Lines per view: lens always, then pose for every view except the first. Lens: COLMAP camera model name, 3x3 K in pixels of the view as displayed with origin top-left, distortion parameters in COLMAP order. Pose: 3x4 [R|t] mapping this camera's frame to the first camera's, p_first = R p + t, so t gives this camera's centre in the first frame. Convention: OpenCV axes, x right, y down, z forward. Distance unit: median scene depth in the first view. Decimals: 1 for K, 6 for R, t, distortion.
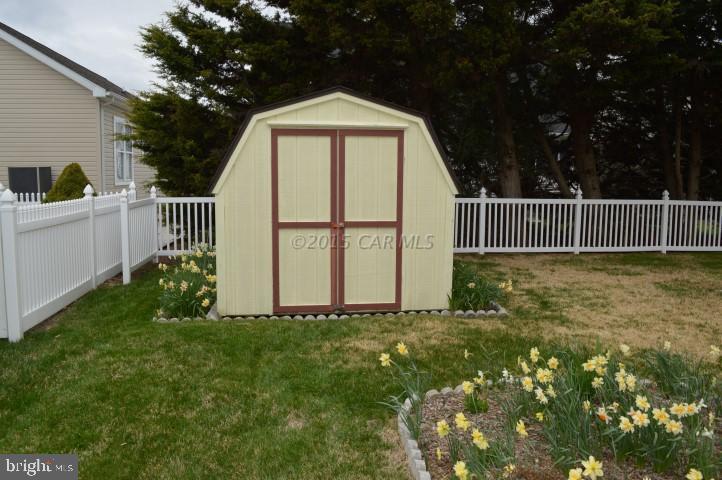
lens RADIAL K [[578.8, 0, 360.0], [0, 578.8, 235.9], [0, 0, 1]] dist [-0.079698, 0.008594]
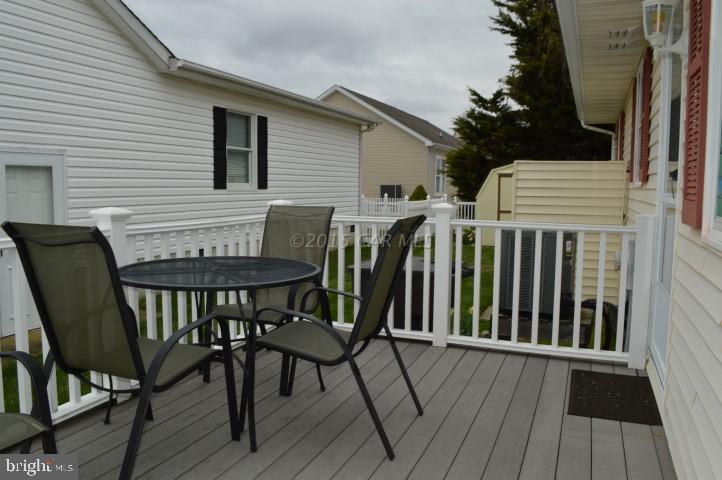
lens RADIAL K [[578.8, 0, 361.0], [0, 578.8, 238.7], [0, 0, 1]] dist [-0.079698, 0.008594]
pose [[0.870524, 0.046603, -0.489914, 0.358983], [-0.055878, 0.998428, -0.004314, 0.091272], [0.488943, 0.031131, 0.871760, -0.947634]]
